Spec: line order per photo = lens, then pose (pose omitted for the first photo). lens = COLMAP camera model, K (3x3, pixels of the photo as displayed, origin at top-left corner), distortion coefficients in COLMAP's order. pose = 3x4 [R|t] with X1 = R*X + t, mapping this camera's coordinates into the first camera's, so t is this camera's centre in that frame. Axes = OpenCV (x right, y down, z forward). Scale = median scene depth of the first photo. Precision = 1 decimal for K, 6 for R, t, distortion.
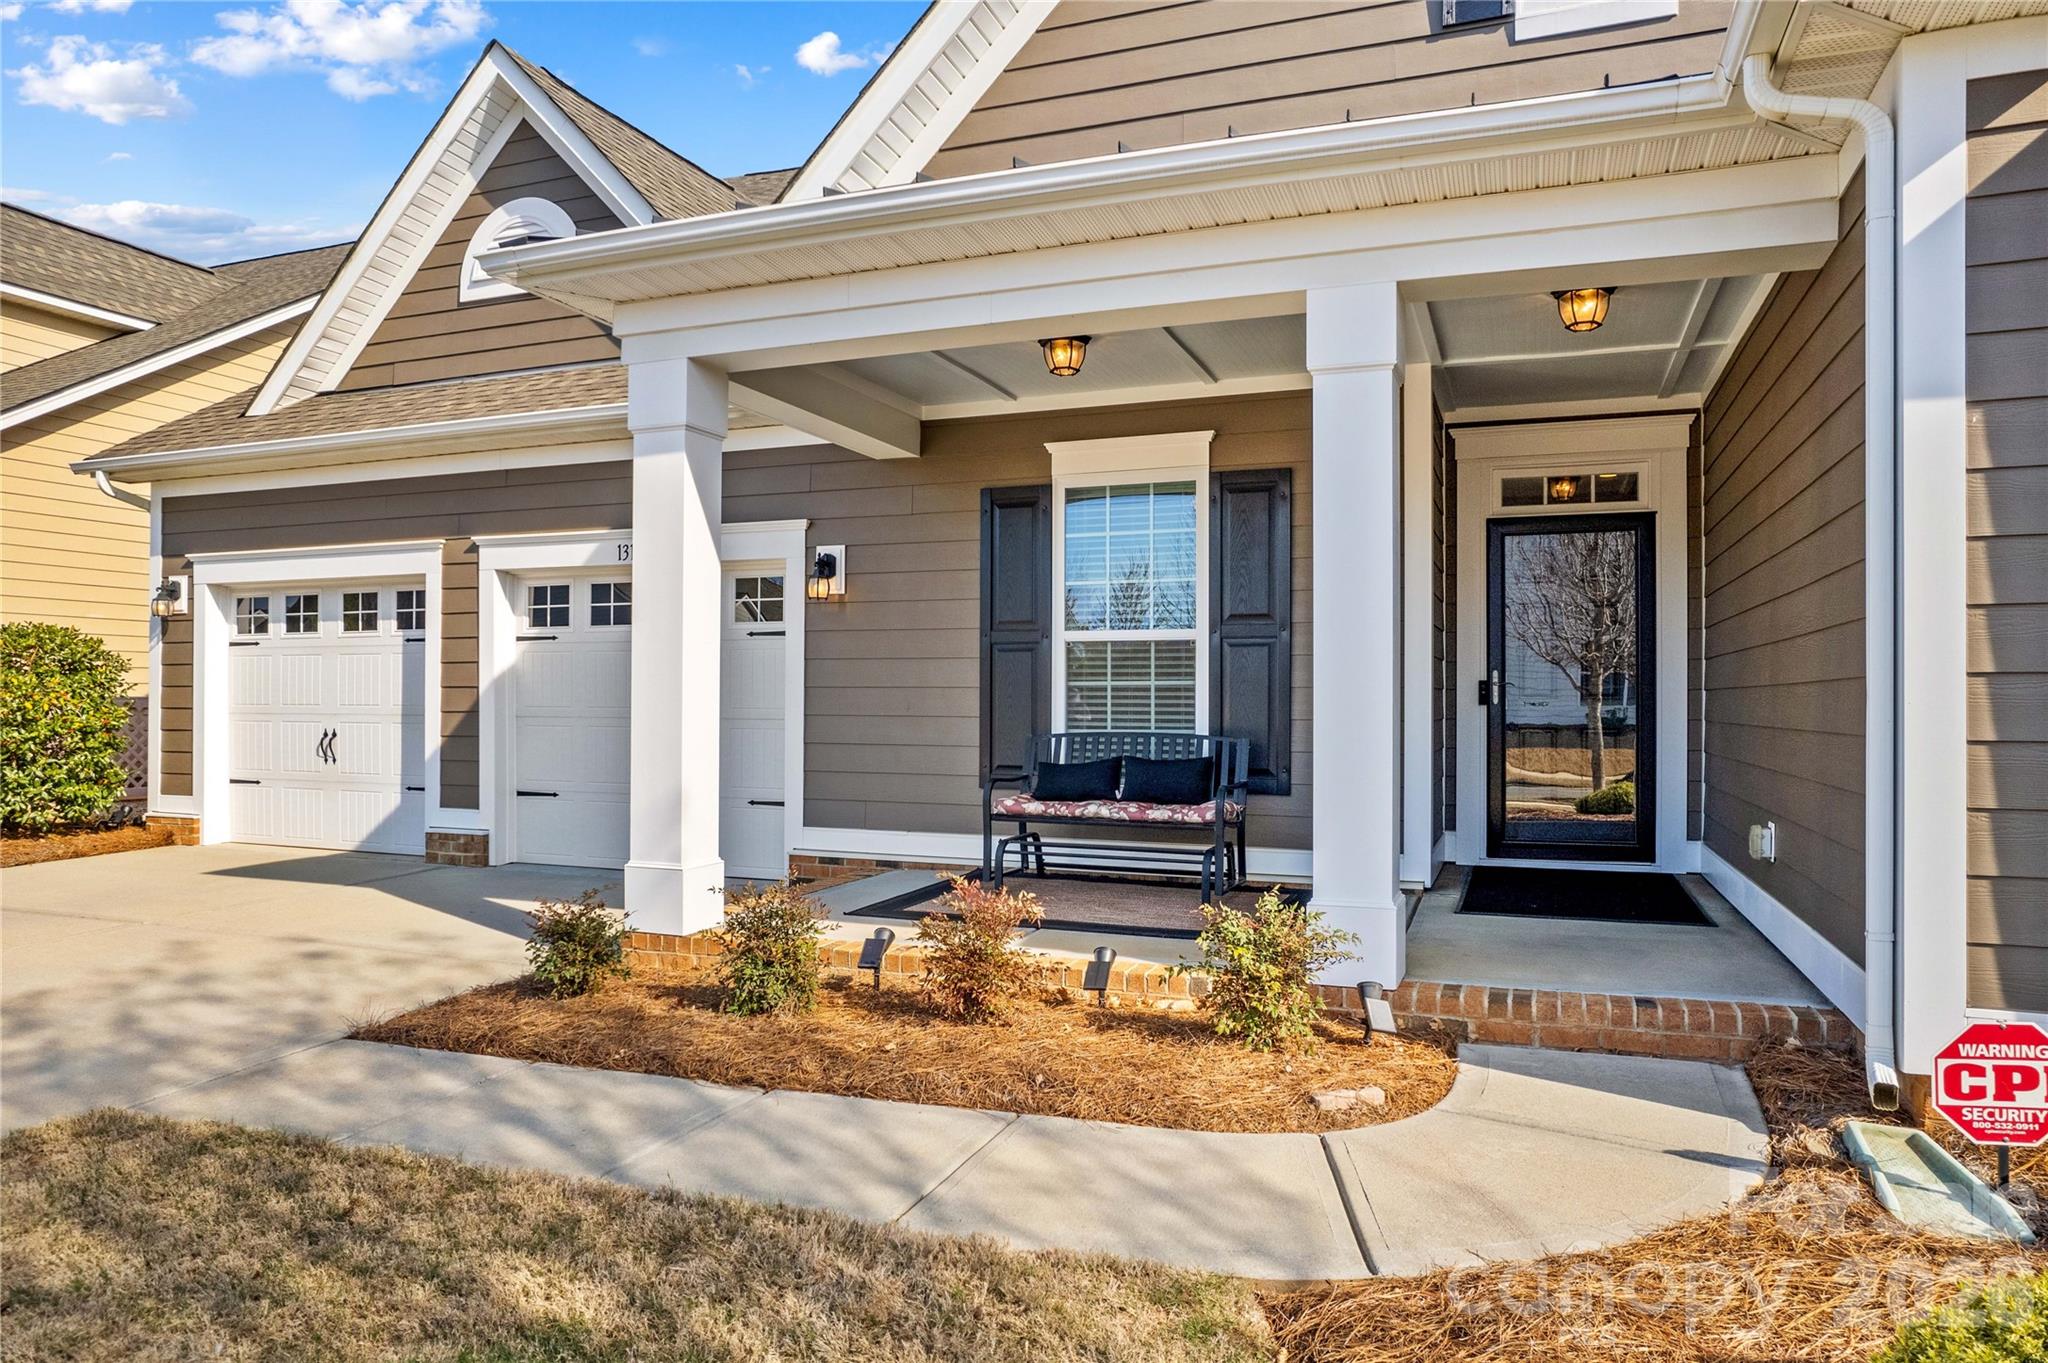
lens RADIAL K [[1316.4, 0, 1024.0], [0, 1316.4, 681.5], [0, 0, 1]] dist [-0.083366, 0.079639]
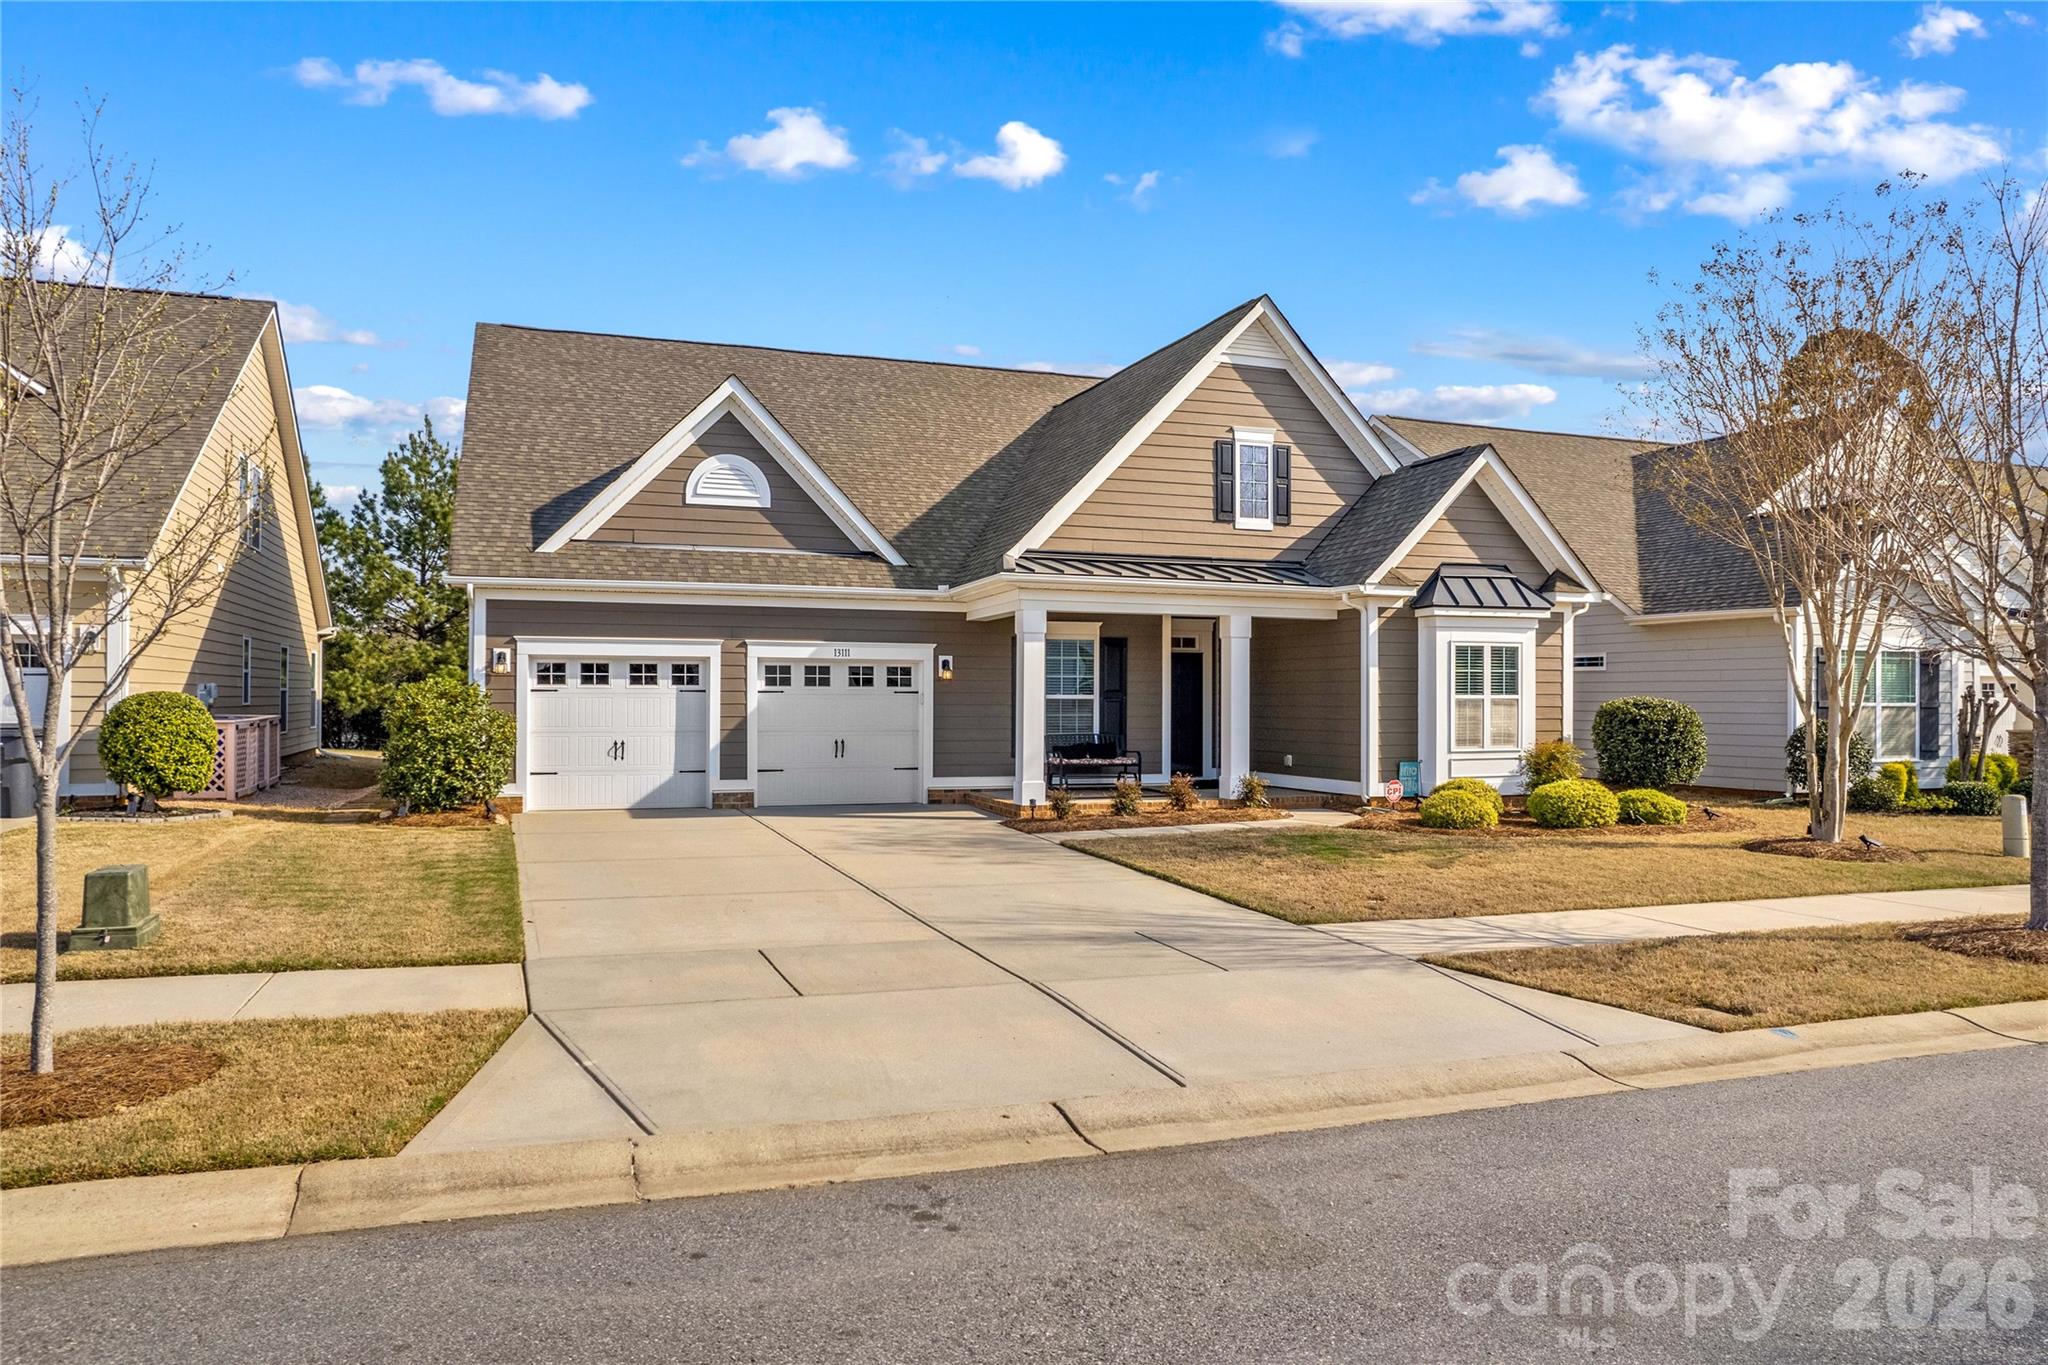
lens RADIAL K [[1386.0, 0, 1024.0], [0, 1386.0, 682.5], [0, 0, 1]] dist [-0.039520, -0.000067]
pose [[0.747293, 0.007678, 0.664450, -1.475374], [-0.008755, 0.999960, -0.001709, -0.046665], [-0.664437, -0.004540, 0.747331, -0.821381]]
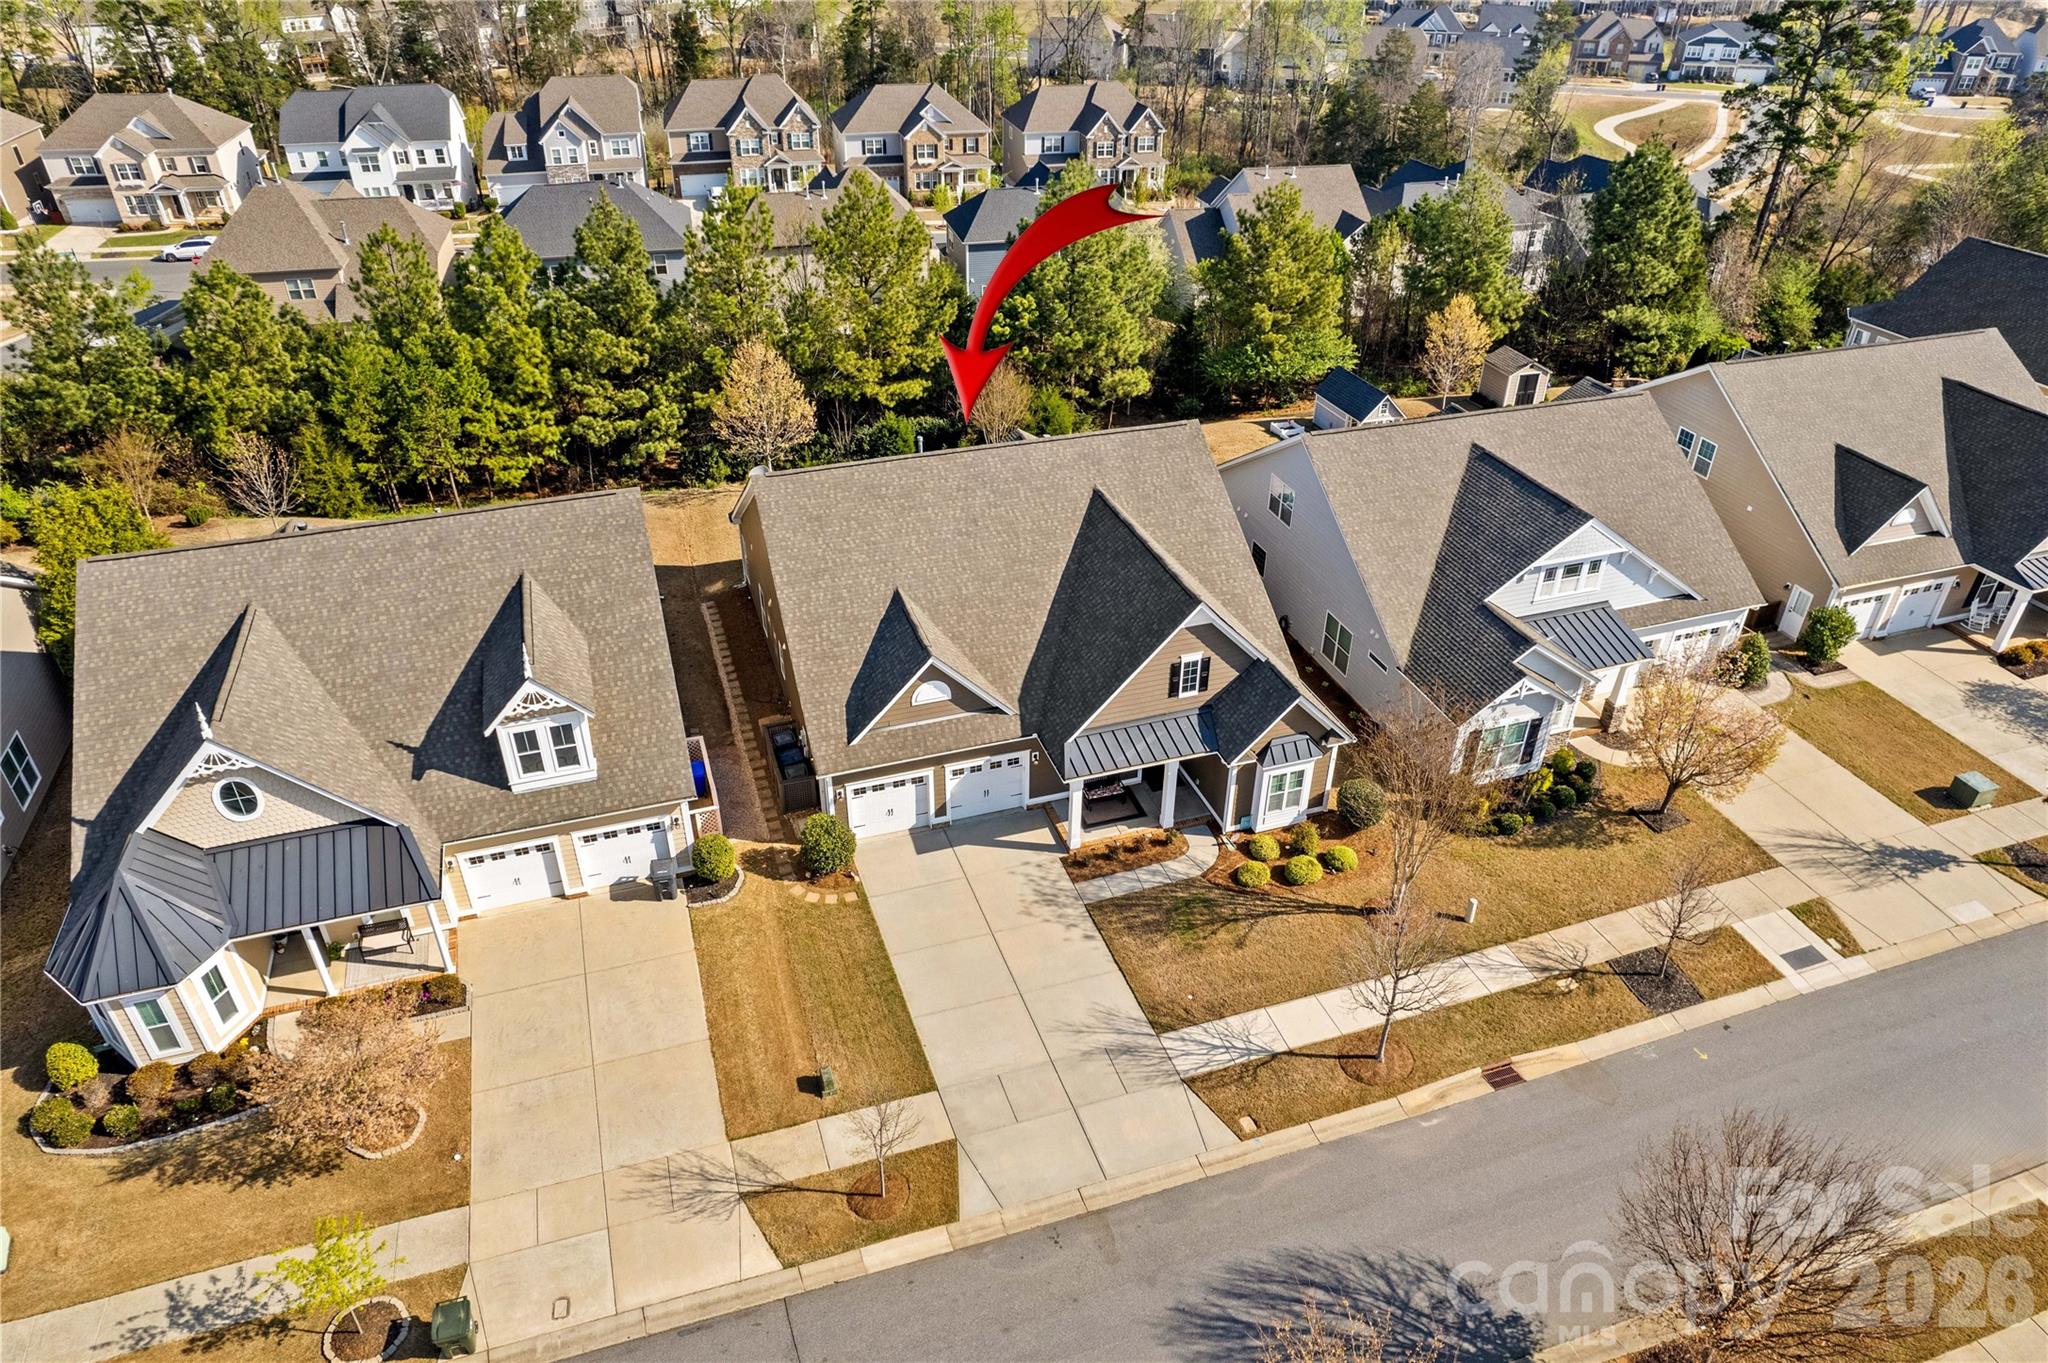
lens RADIAL K [[1316.4, 0, 1024.0], [0, 1316.4, 681.5], [0, 0, 1]] dist [-0.083366, 0.079639]
pose [[0.765164, -0.349996, 0.540395, -2.409499], [-0.009792, 0.832914, 0.553315, -2.676445], [-0.643761, -0.428668, 0.633889, -1.735077]]
